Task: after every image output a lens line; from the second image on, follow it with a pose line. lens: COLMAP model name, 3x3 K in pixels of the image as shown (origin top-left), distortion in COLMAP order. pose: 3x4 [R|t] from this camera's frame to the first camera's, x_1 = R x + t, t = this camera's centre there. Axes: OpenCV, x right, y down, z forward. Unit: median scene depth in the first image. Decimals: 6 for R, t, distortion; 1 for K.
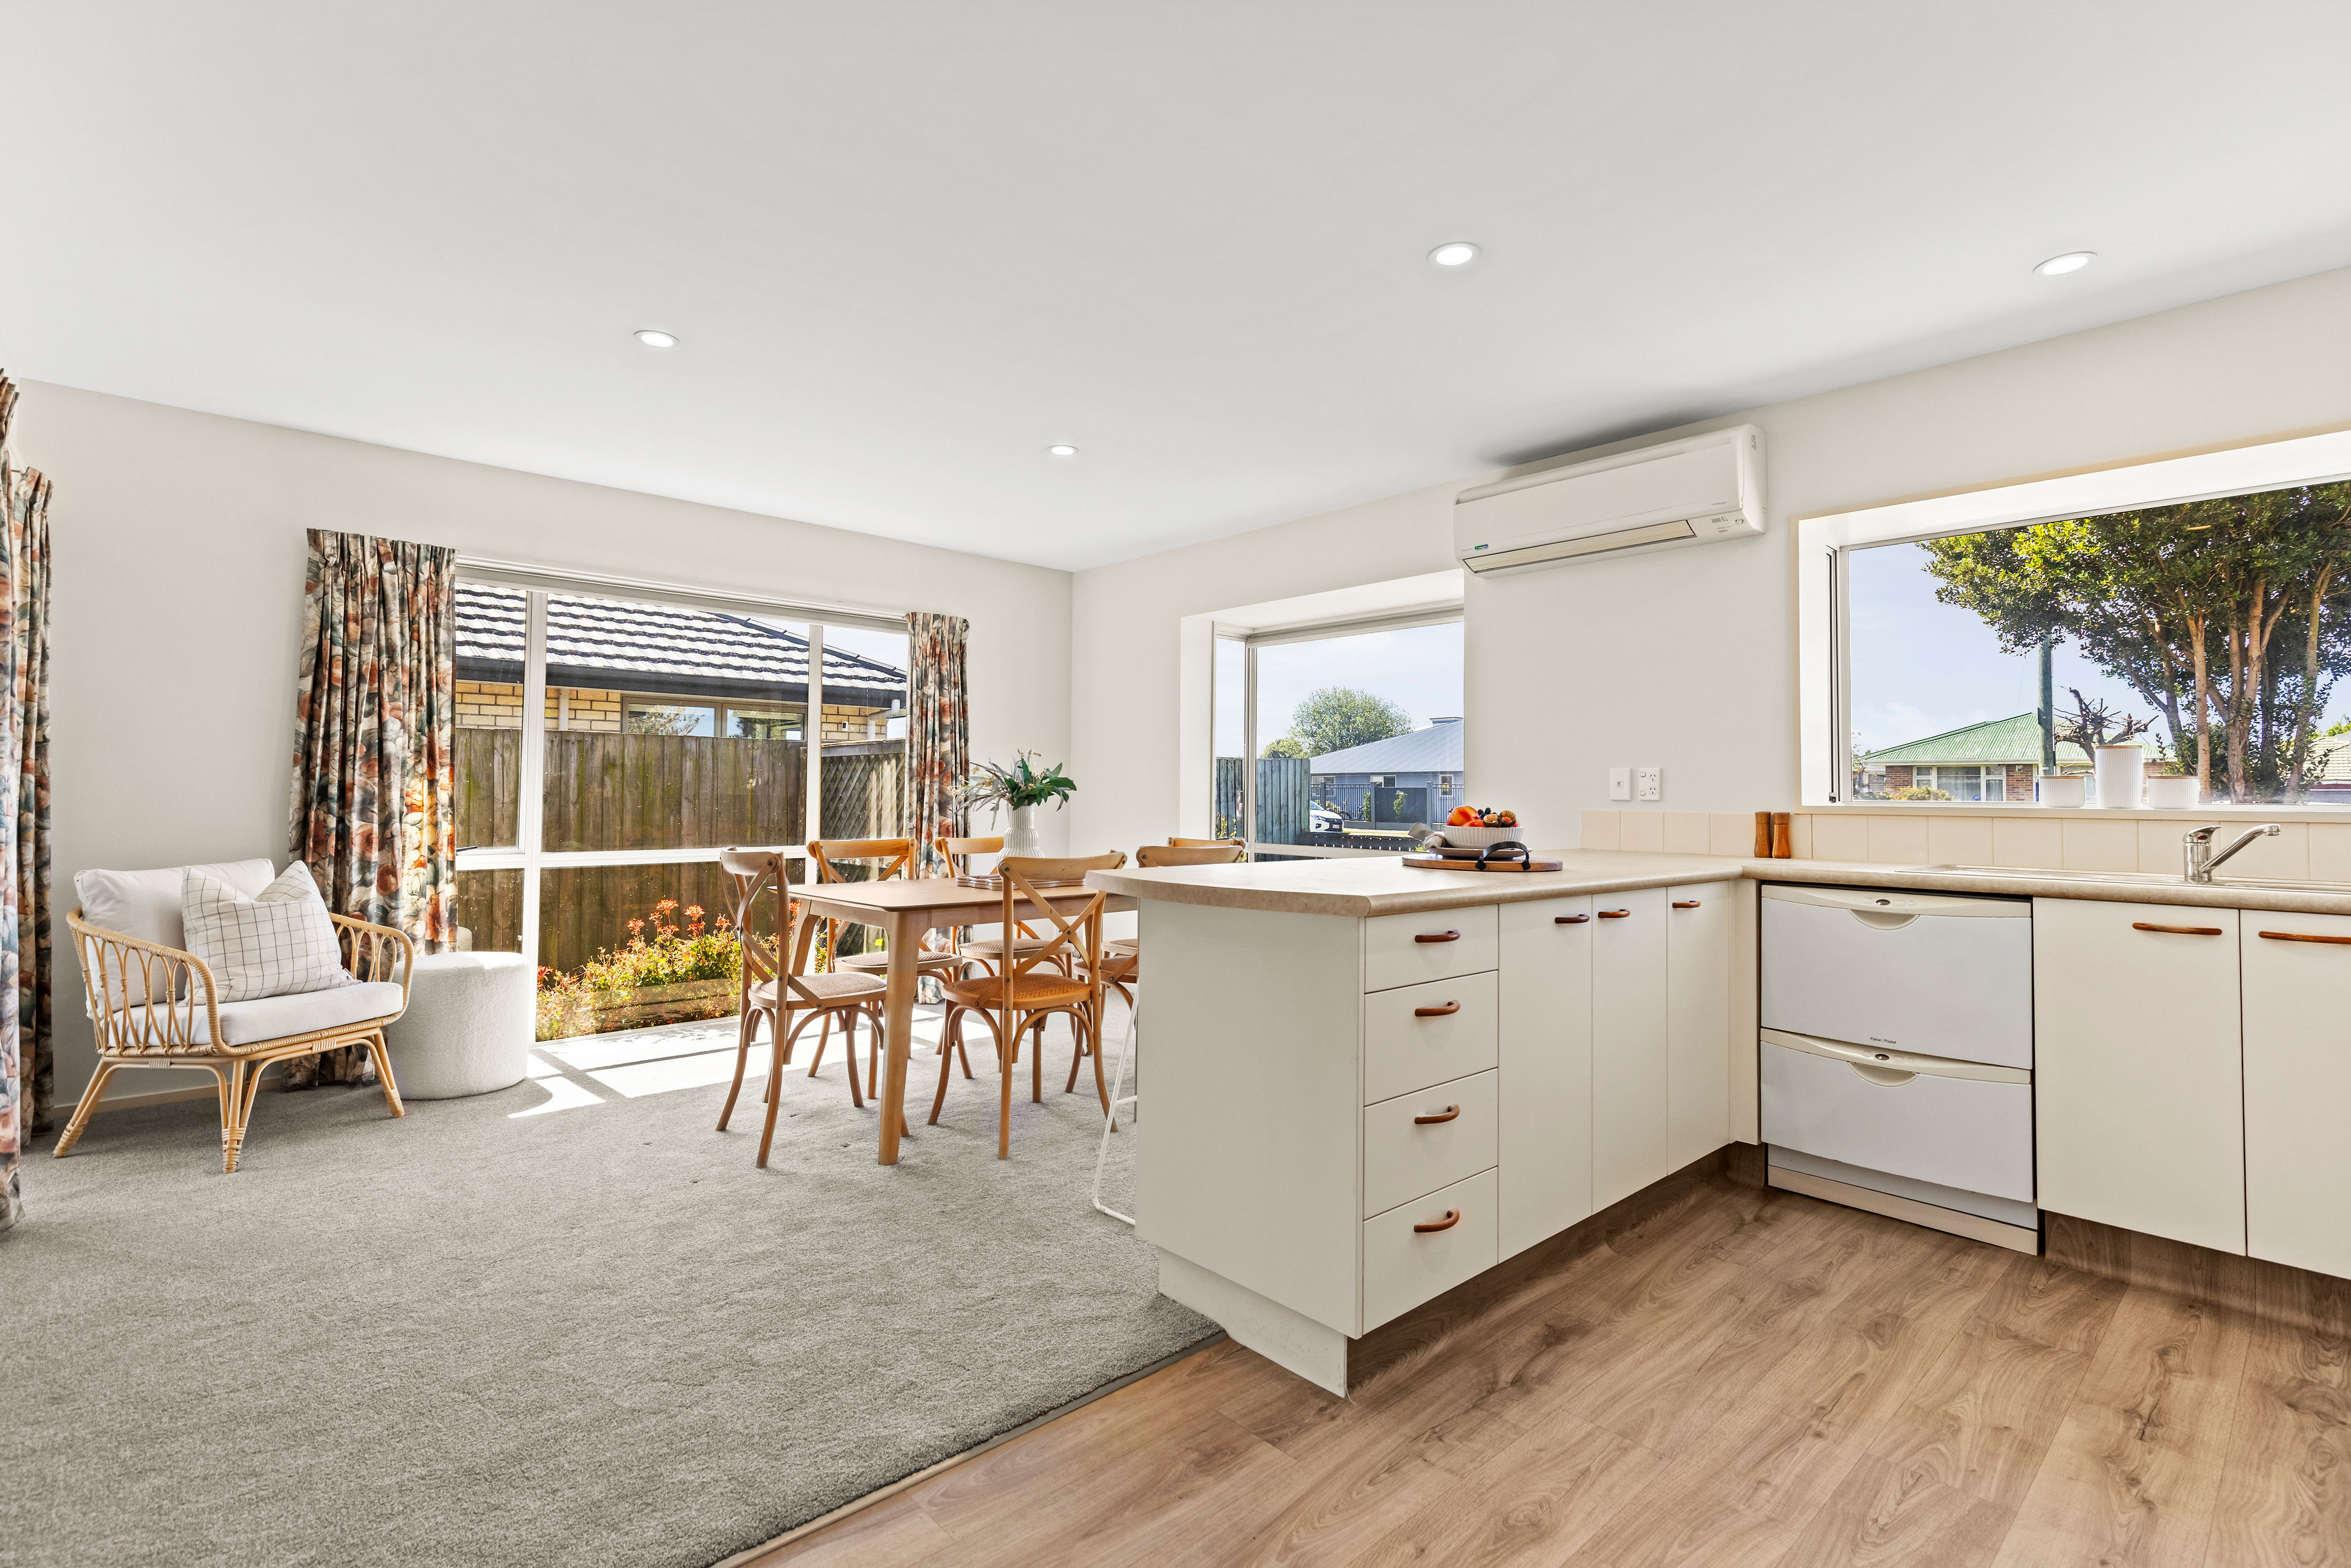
lens RADIAL K [[1067.1, 0, 1160.9], [0, 1067.1, 803.2], [0, 0, 1]] dist [0.003442, 0.000875]
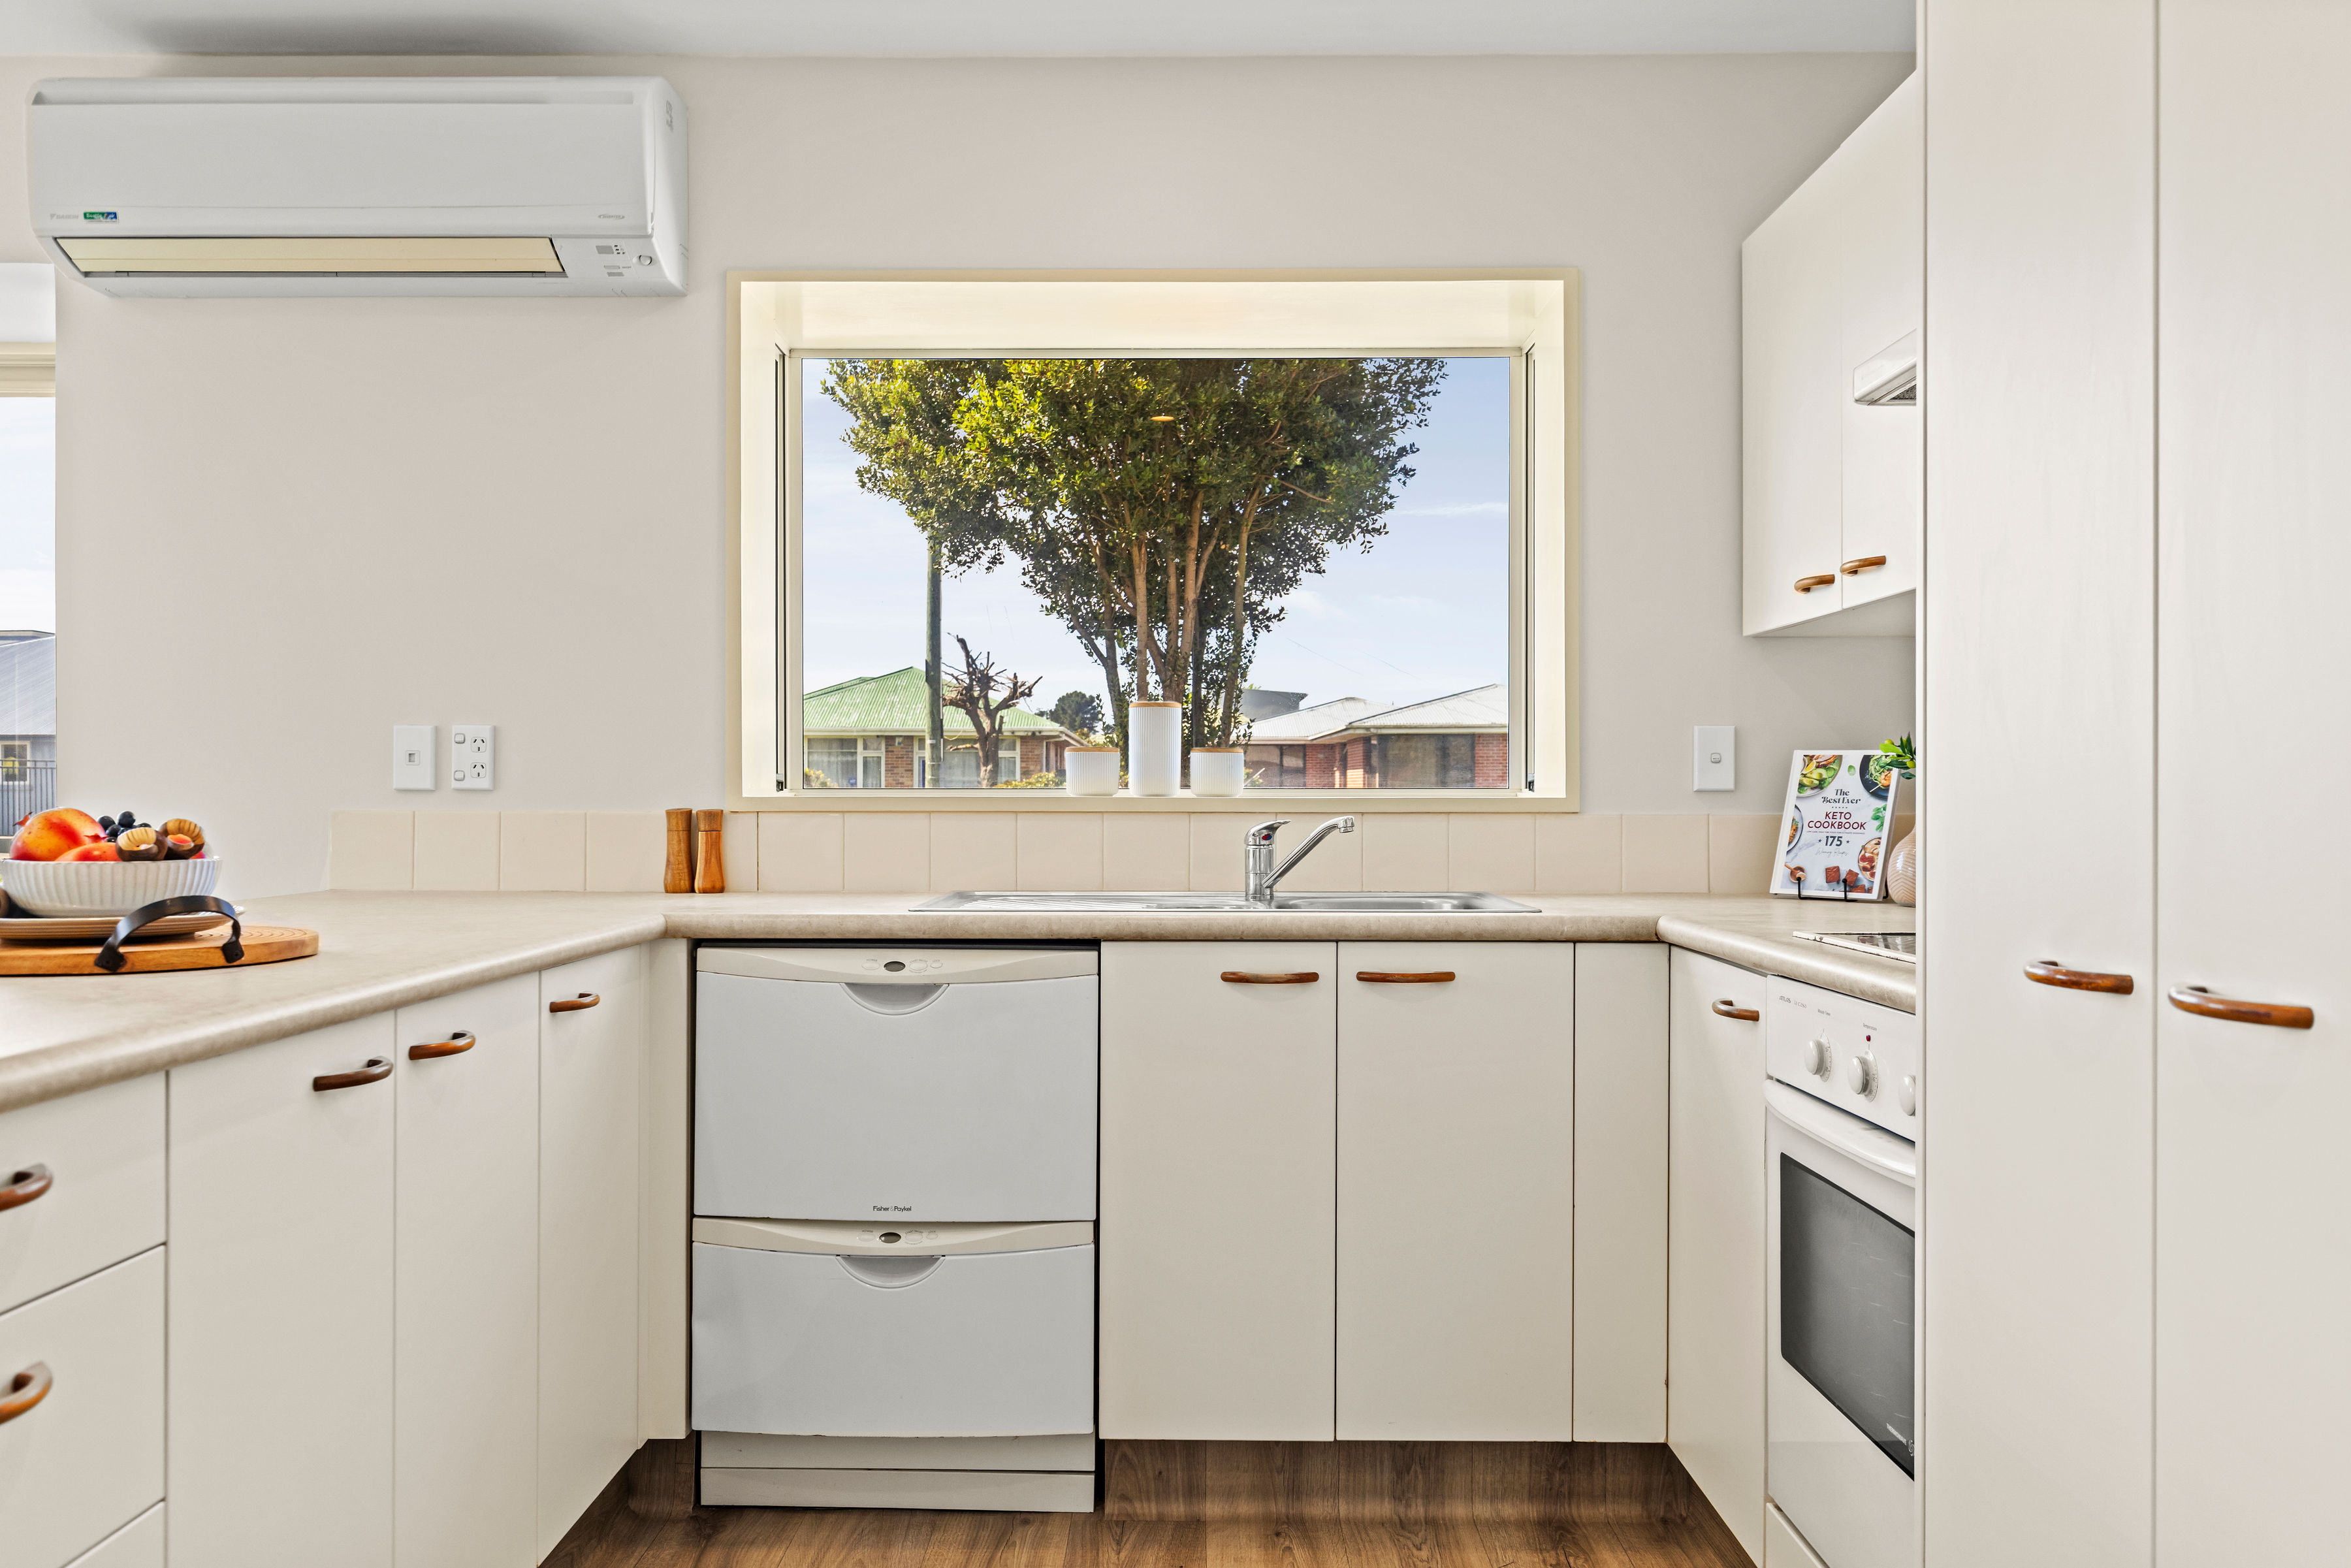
lens RADIAL K [[1816.7, 0, 1174.5], [0, 1816.7, 765.6], [0, 0, 1]] dist [0.000924, -0.000943]
pose [[0.675279, 0.001077, 0.737562, 0.055648], [0.010356, 0.999886, -0.010942, -0.001513], [-0.737490, 0.015028, 0.675191, 0.203790]]
